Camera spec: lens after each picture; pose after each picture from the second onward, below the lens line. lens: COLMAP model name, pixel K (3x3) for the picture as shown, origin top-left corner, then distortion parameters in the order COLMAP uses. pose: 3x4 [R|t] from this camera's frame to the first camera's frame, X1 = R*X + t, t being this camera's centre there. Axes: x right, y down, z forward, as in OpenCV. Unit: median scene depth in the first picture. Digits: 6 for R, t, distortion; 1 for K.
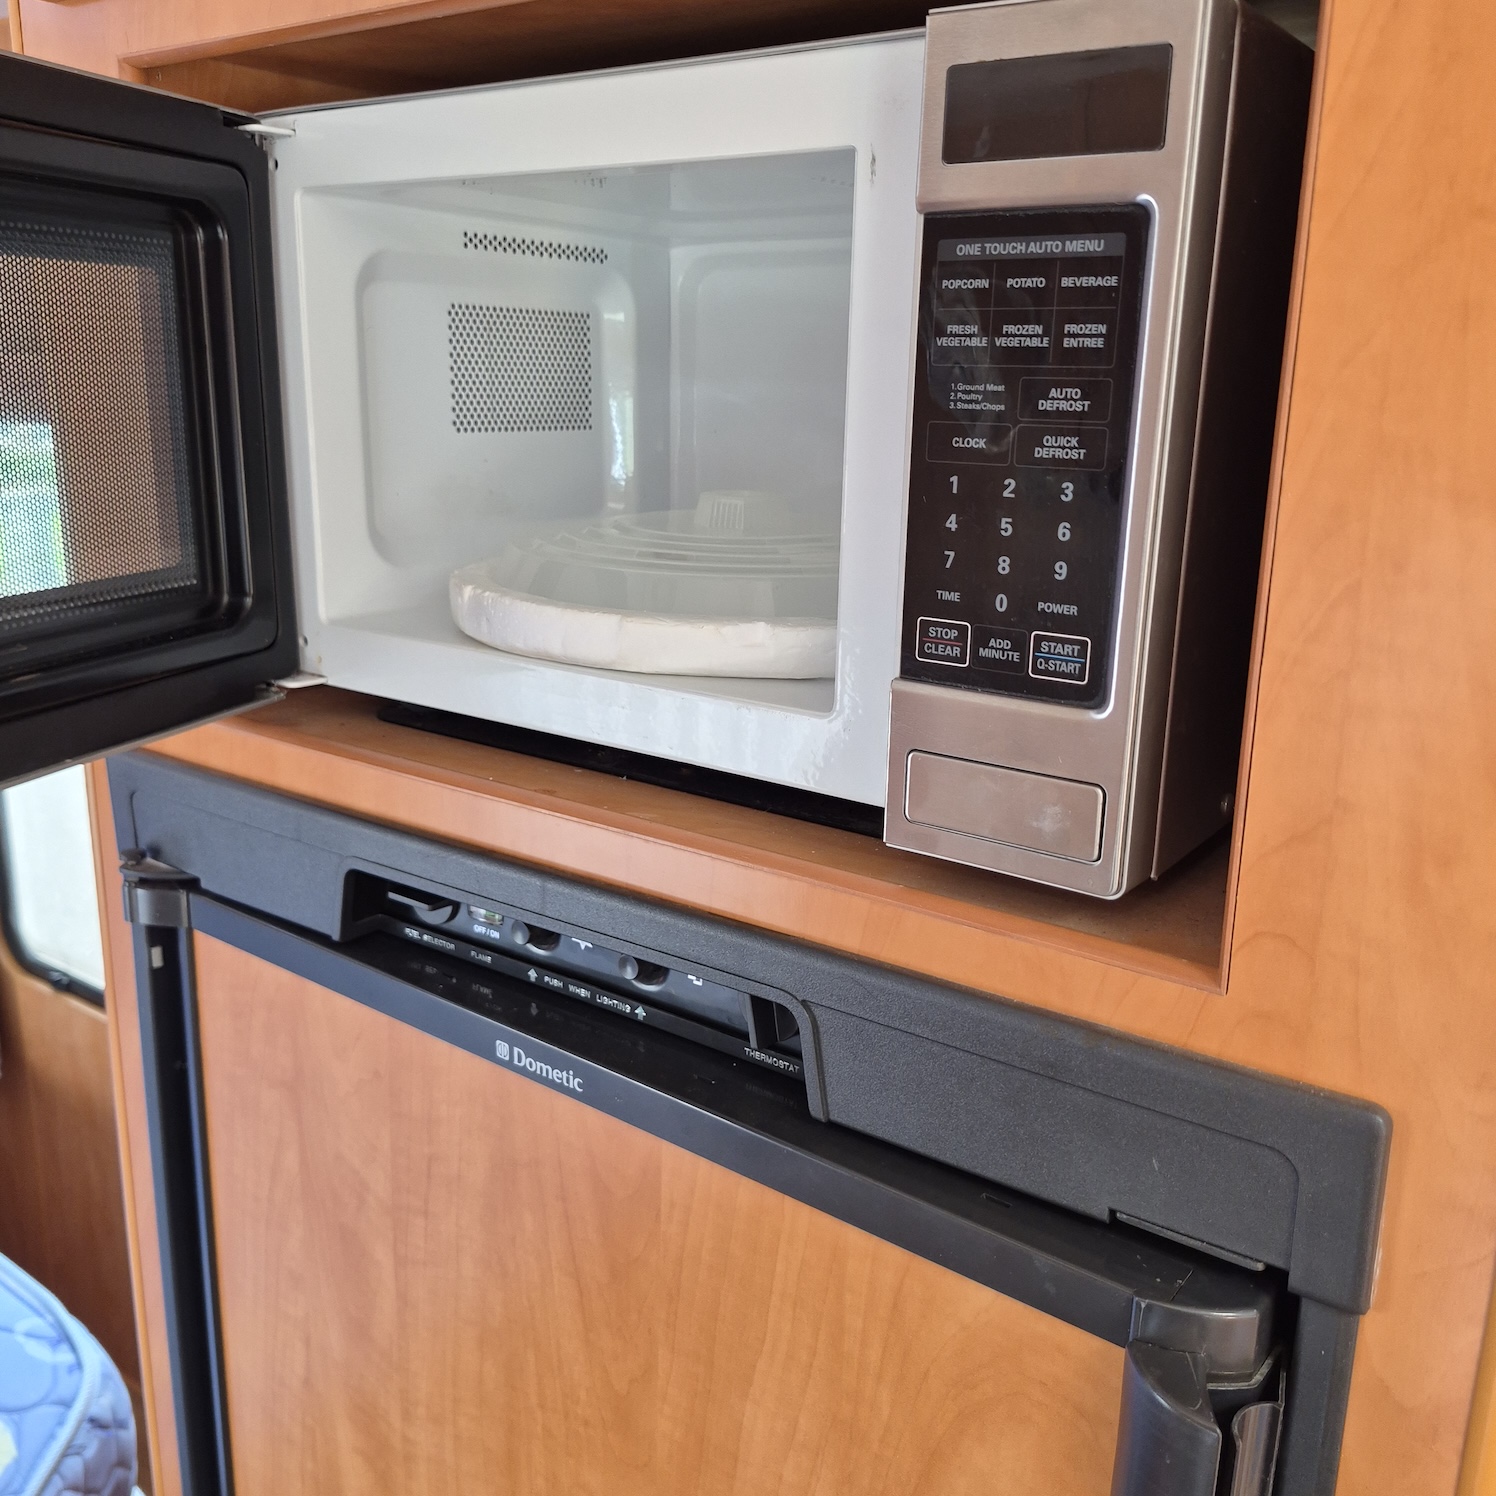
lens RADIAL K [[1372.2, 0, 748.0], [0, 1372.2, 748.0], [0, 0, 1]] dist [0.015275, -0.001170]
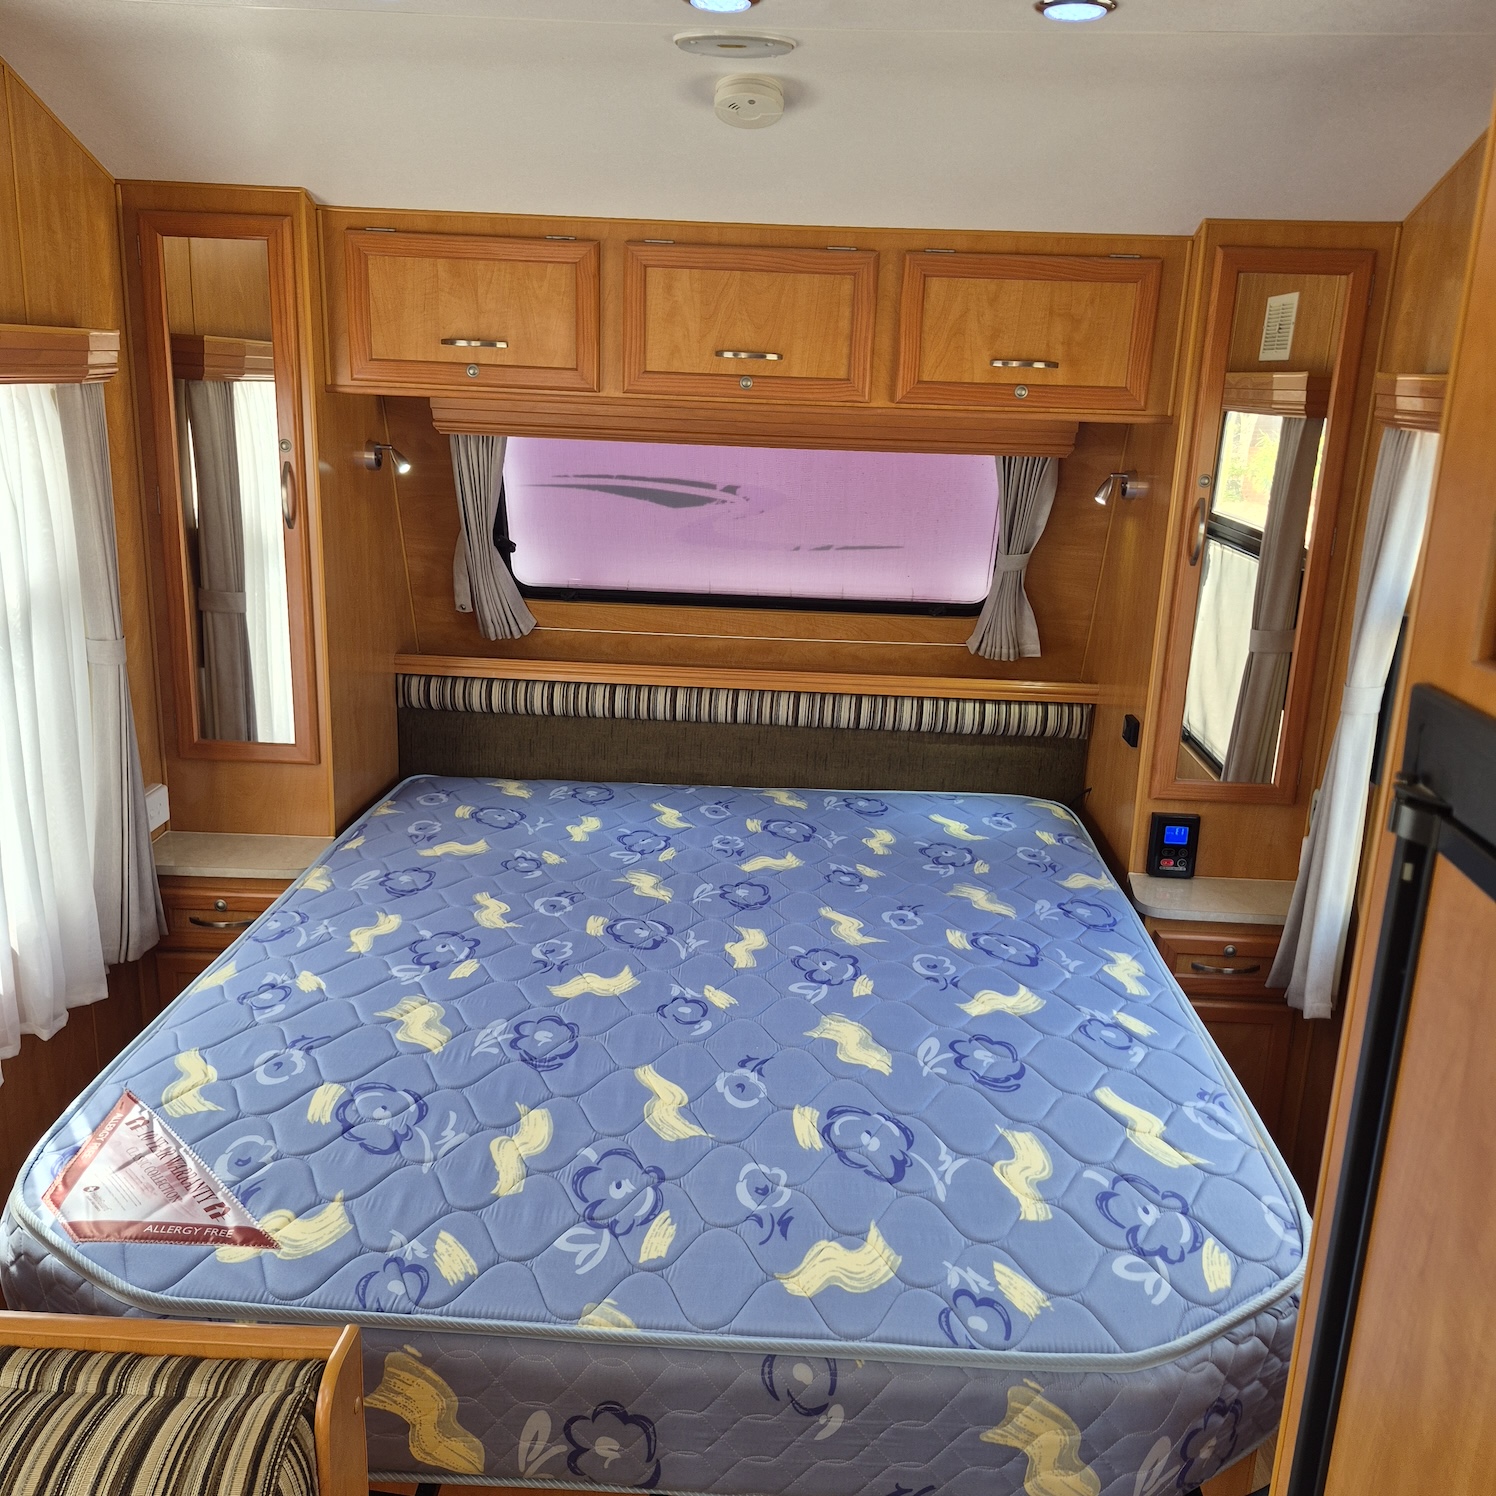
lens RADIAL K [[1372.2, 0, 748.0], [0, 1372.2, 748.0], [0, 0, 1]] dist [0.015275, -0.001170]
pose [[0.550718, 0.229012, -0.802660, 0.169044], [-0.219699, 0.967487, 0.125301, 0.031375], [0.805259, 0.107338, 0.583127, -0.122342]]
